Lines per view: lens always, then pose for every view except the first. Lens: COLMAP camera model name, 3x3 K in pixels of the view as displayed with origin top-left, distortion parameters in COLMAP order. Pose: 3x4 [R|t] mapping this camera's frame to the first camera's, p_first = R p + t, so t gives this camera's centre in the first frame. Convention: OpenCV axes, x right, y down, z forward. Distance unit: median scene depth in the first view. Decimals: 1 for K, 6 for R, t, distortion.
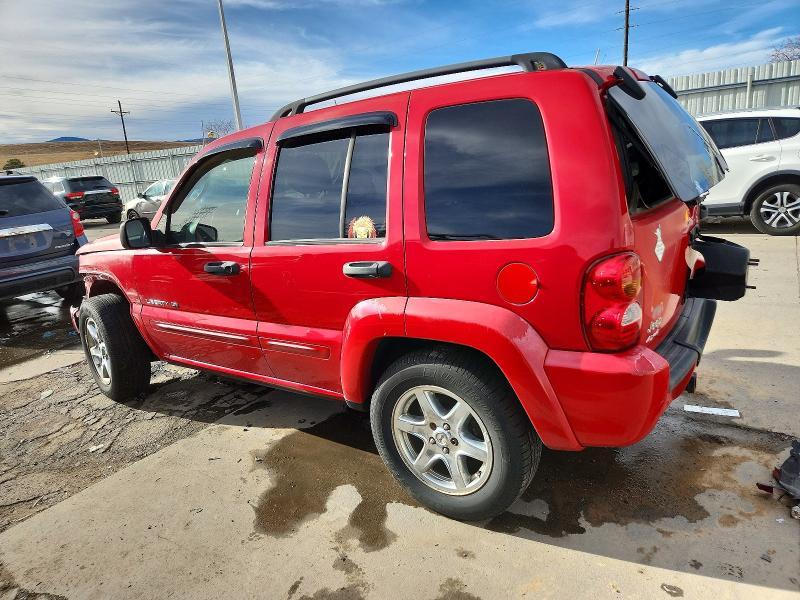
lens RADIAL K [[584.2, 0, 380.0], [0, 584.2, 295.0], [0, 0, 1]] dist [0.026096, -0.003128]
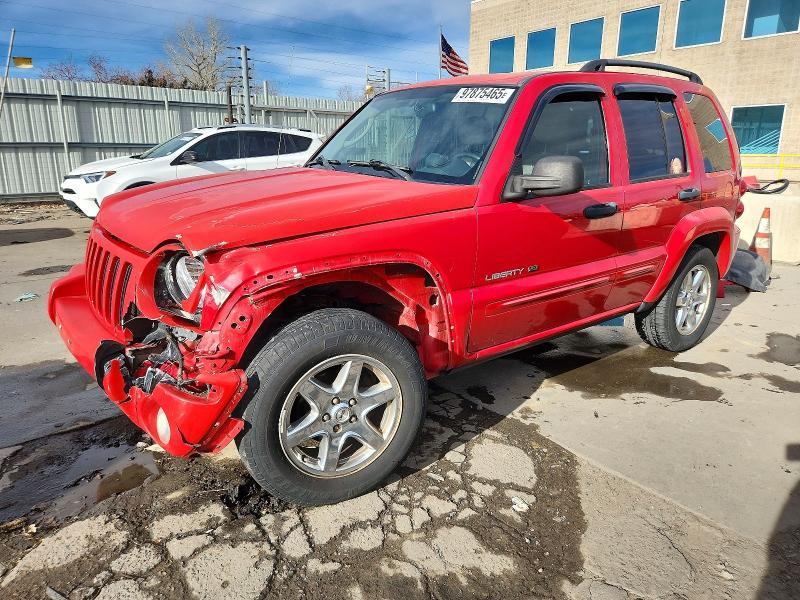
lens RADIAL K [[584.2, 0, 403.3], [0, 584.2, 302.9], [0, 0, 1]] dist [0.026096, -0.003128]
pose [[0.217518, -0.159075, 0.963006, -2.112450], [0.200199, 0.972924, 0.115493, -0.119144], [-0.955304, 0.167671, 0.243475, 1.767161]]
